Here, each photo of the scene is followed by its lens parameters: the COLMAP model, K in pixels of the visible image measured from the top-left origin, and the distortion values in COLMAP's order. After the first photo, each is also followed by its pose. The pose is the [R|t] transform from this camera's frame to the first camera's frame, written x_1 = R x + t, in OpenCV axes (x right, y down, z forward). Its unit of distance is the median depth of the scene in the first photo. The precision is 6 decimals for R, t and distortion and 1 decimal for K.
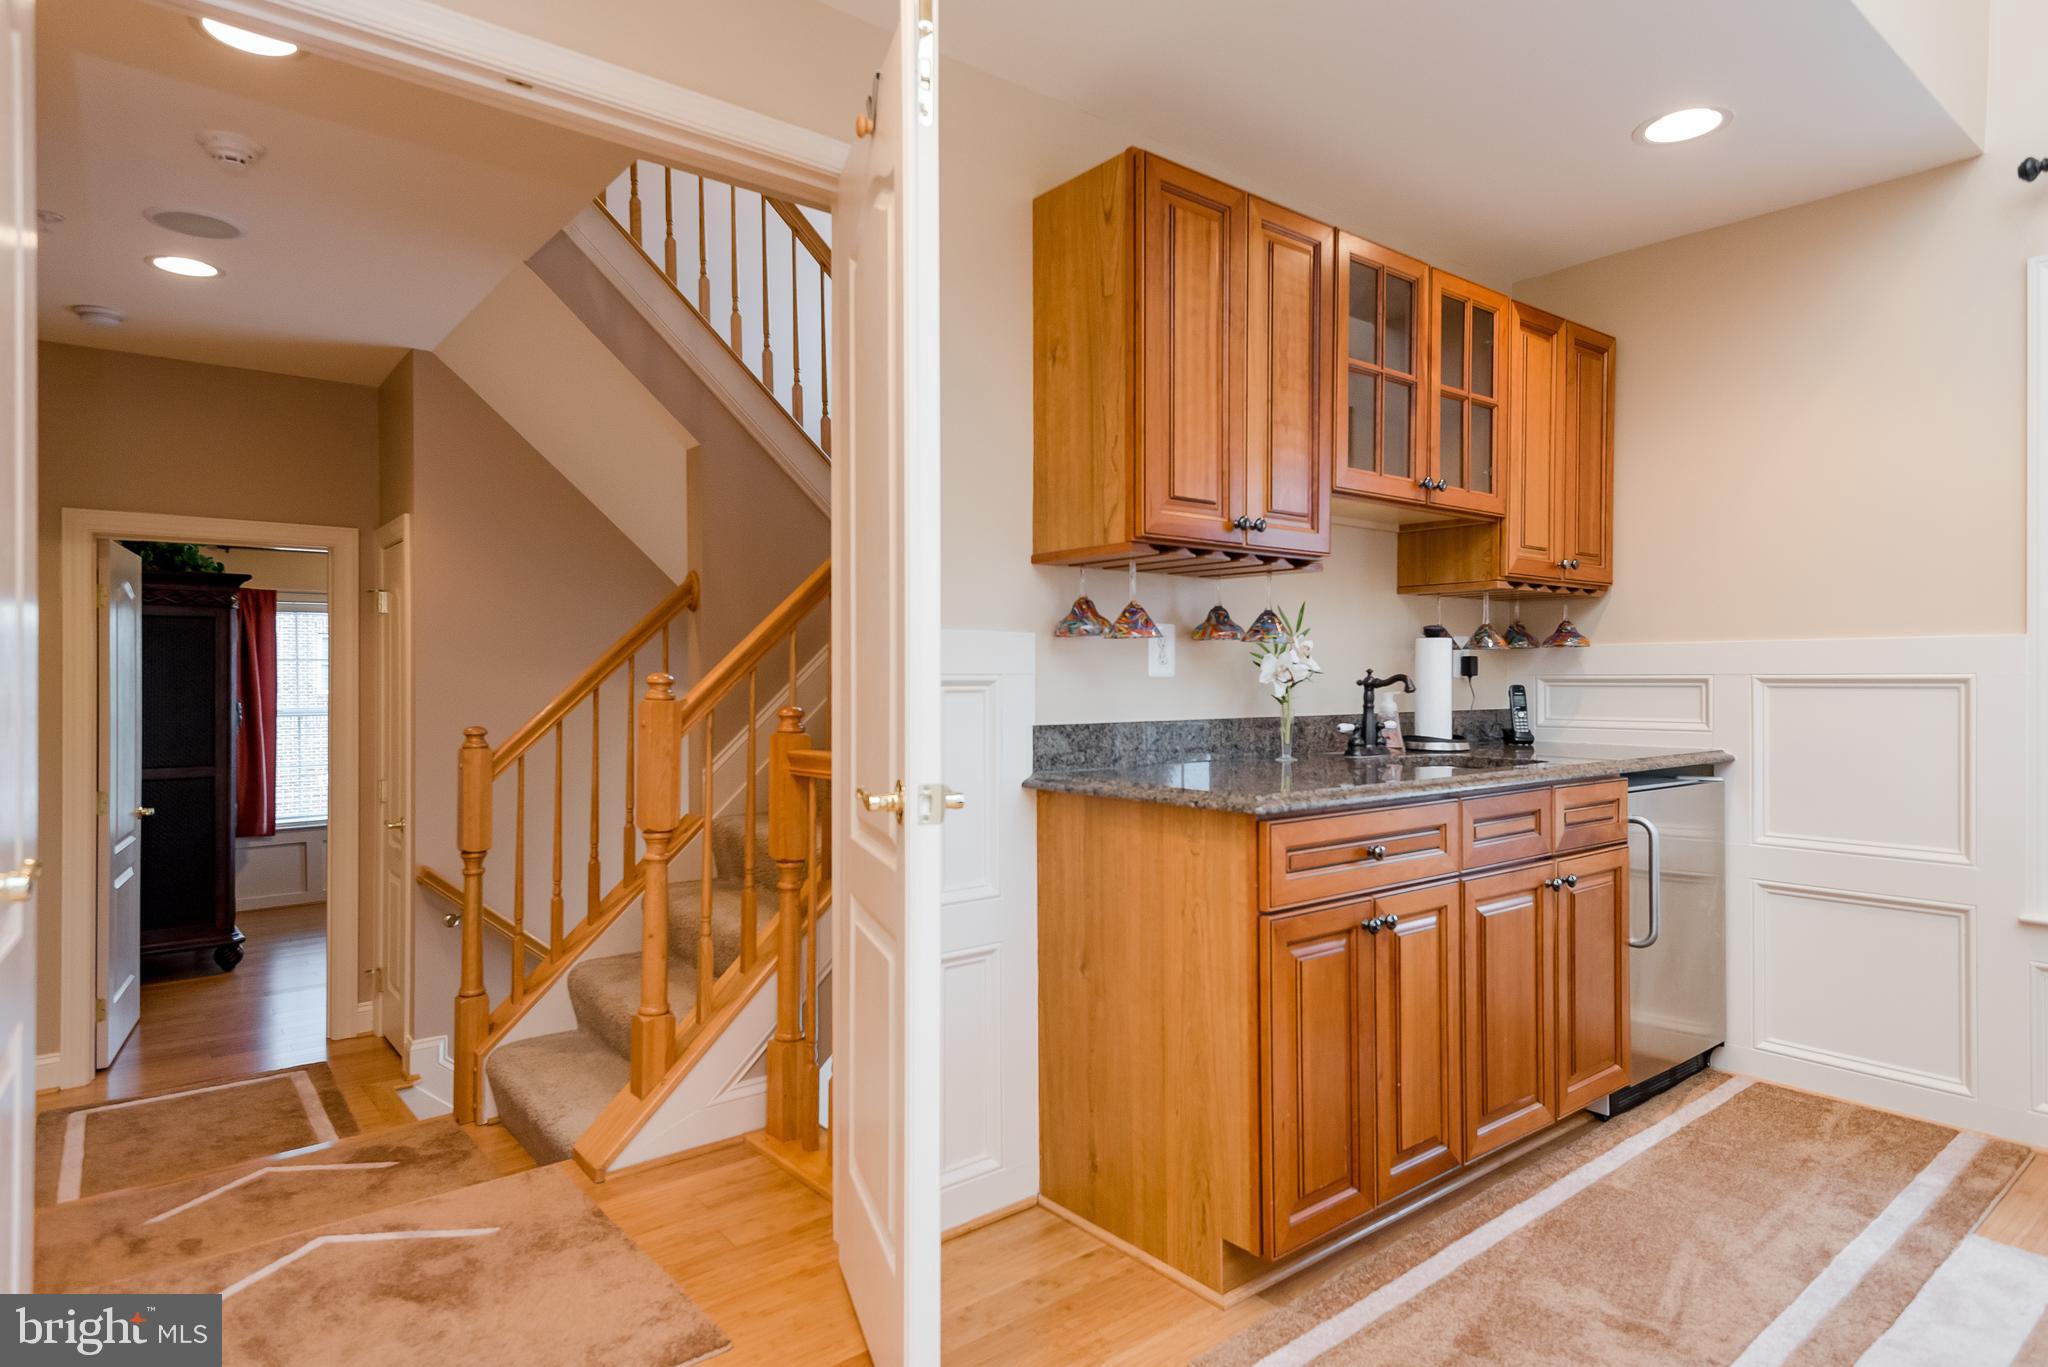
lens RADIAL K [[1142.9, 0, 1024.0], [0, 1142.9, 683.5], [0, 0, 1]] dist [0.023958, 0.000050]
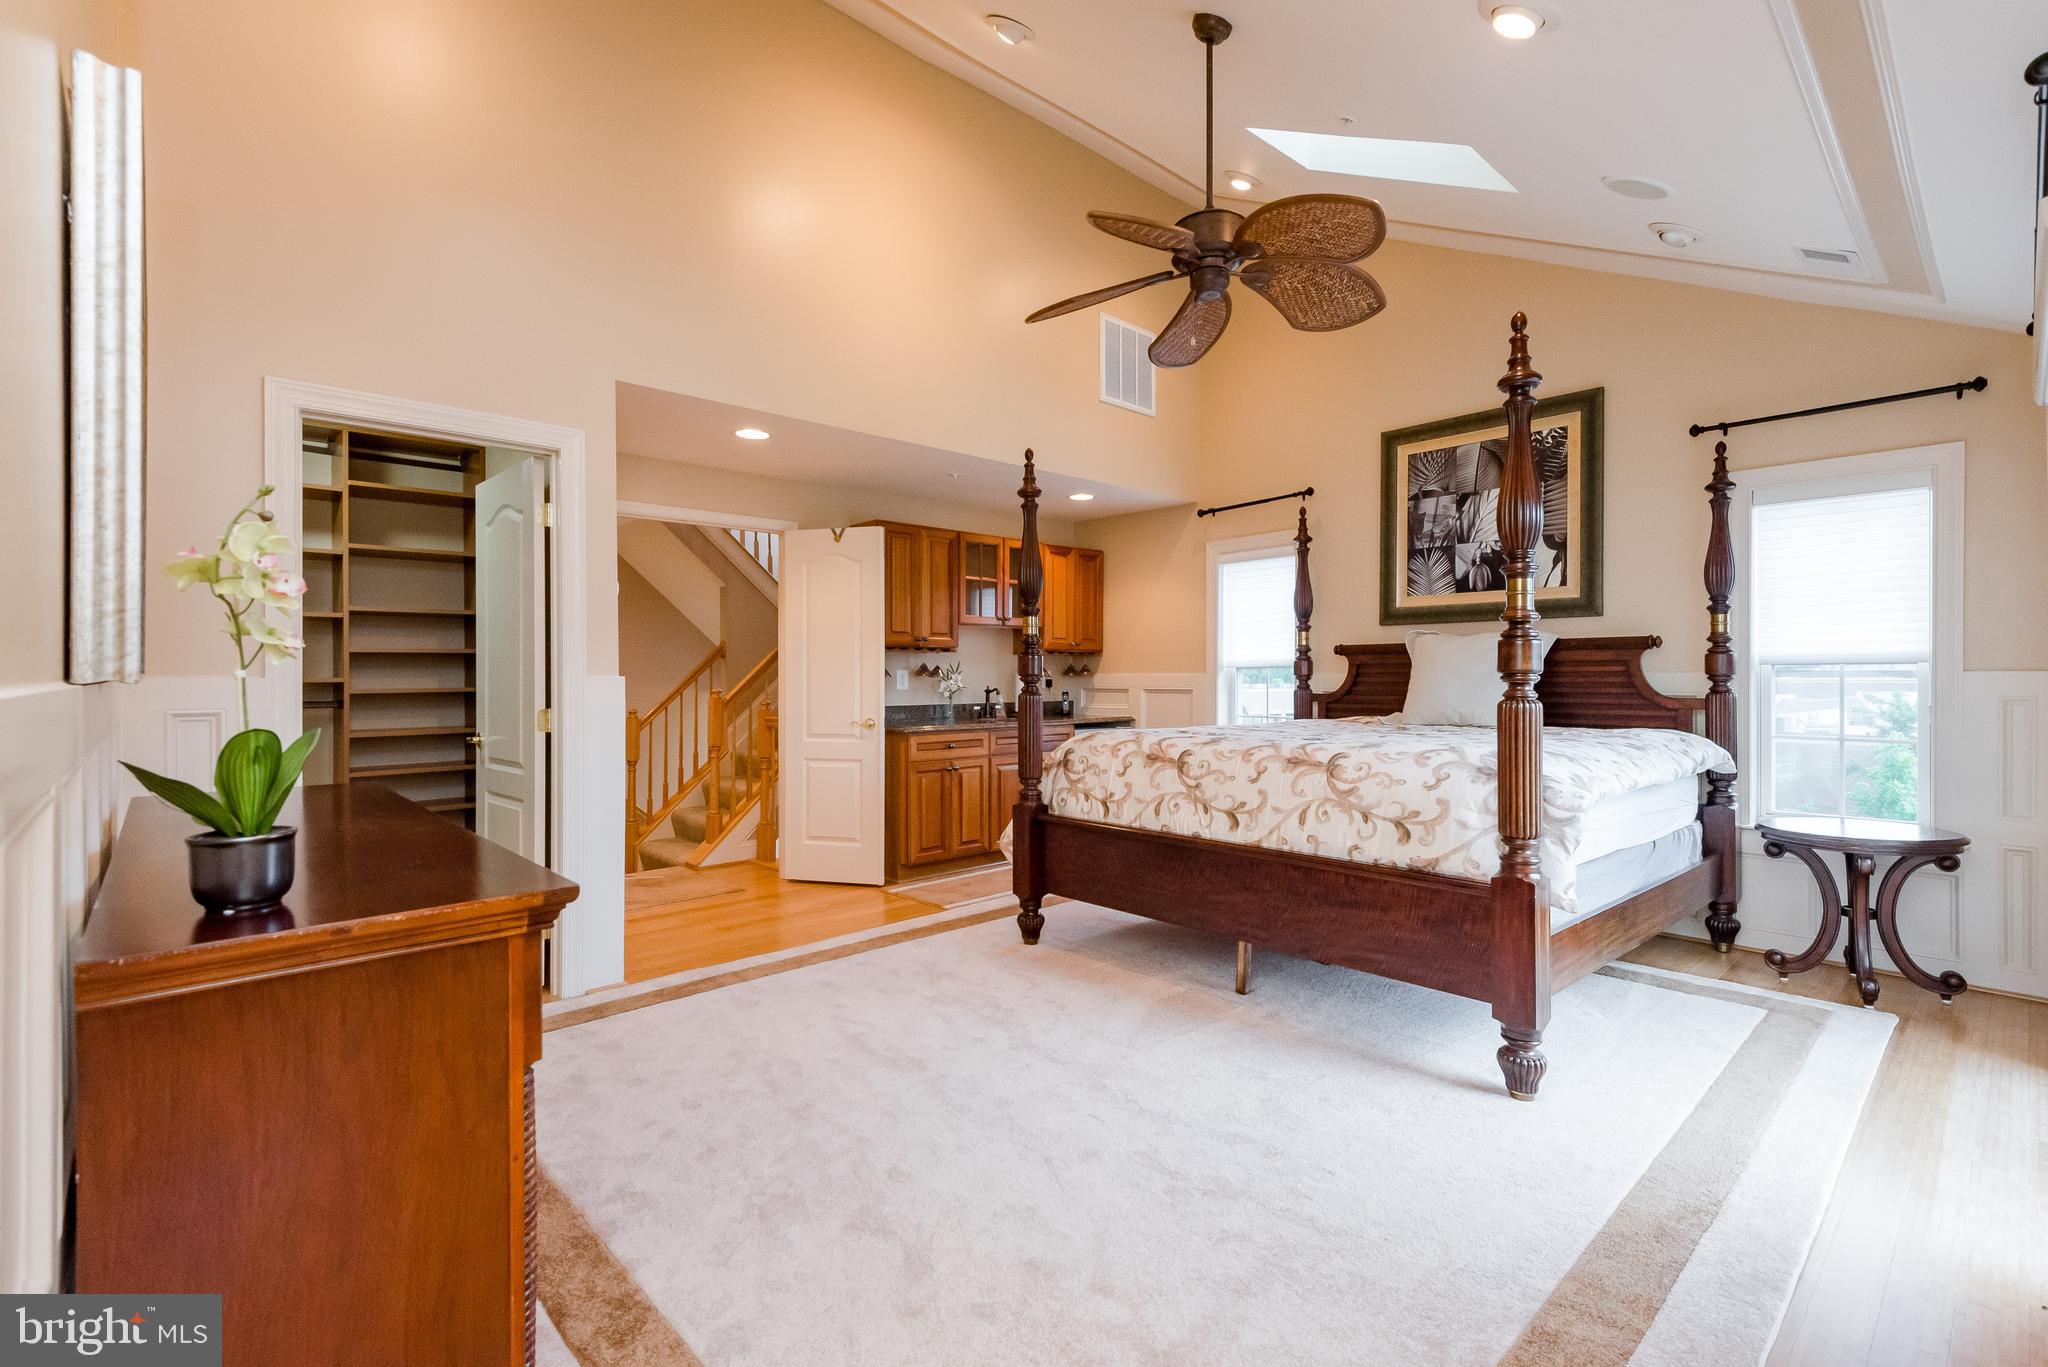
lens RADIAL K [[918.8, 0, 1026.5], [0, 918.8, 681.8], [0, 0, 1]] dist [0.020422, -0.010919]
pose [[0.998113, -0.001562, 0.061384, 0.267812], [0.001376, 0.999994, 0.003081, -0.029370], [-0.061388, -0.002991, 0.998109, -1.158352]]
